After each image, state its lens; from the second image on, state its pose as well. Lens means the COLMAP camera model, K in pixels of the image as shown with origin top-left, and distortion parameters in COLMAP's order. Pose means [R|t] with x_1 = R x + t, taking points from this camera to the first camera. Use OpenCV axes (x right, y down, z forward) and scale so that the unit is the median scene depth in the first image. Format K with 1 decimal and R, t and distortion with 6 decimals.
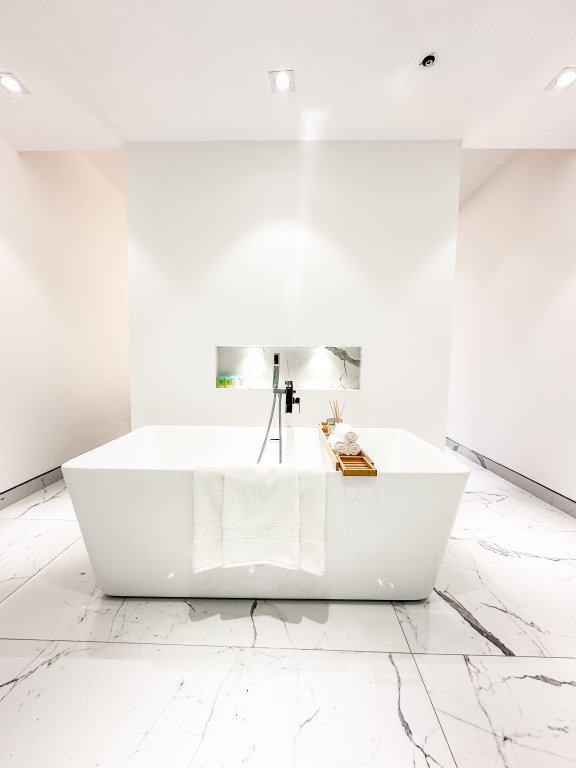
lens RADIAL K [[306.4, 0, 286.8], [0, 306.4, 382.7], [0, 0, 1]] dist [-0.003182, -0.000069]
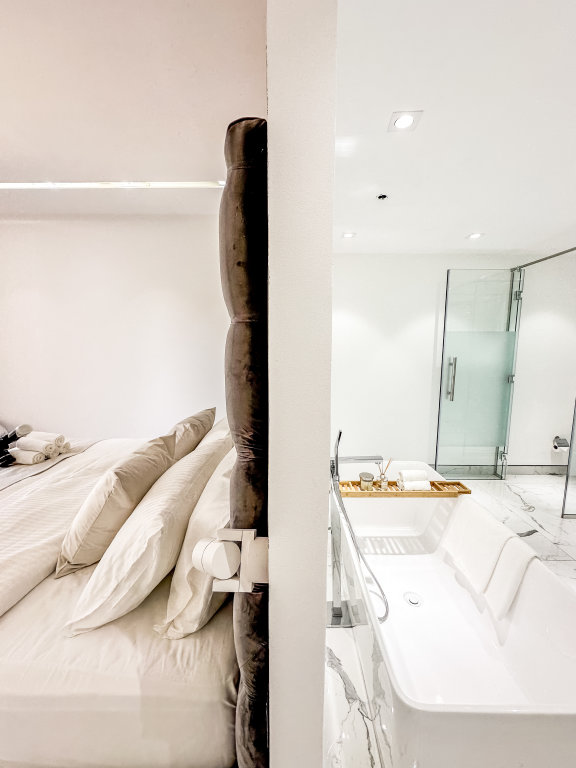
lens RADIAL K [[306.4, 0, 289.7], [0, 306.4, 382.8], [0, 0, 1]] dist [-0.003182, -0.000069]
pose [[-0.003937, -0.135804, 0.990728, -0.729686], [0.064743, 0.988622, 0.135772, -0.305303], [-0.997894, 0.064677, 0.004900, 1.036763]]
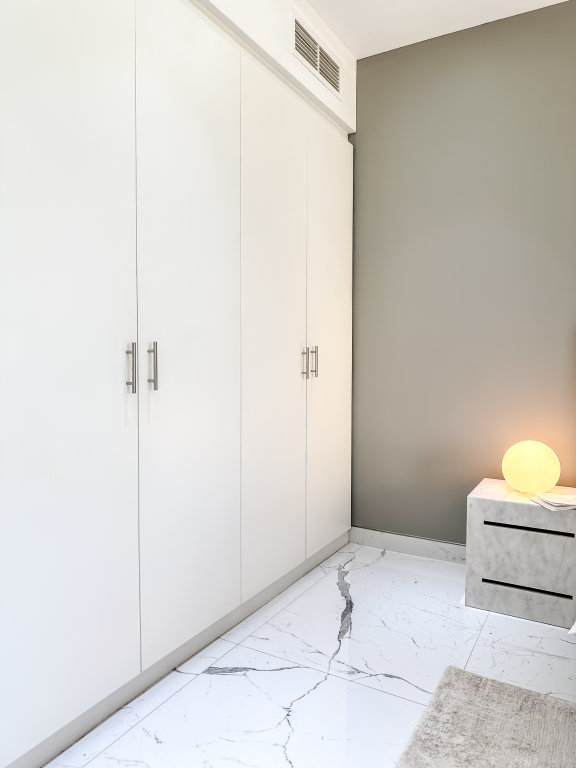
lens RADIAL K [[555.7, 0, 287.9], [0, 555.7, 383.7], [0, 0, 1]] dist [-0.001185, -0.000535]
pose [[-0.473748, 0.039795, -0.879761, 1.077462], [-0.068999, 0.994230, 0.082128, -0.108328], [0.877953, 0.099611, -0.468269, 0.658469]]
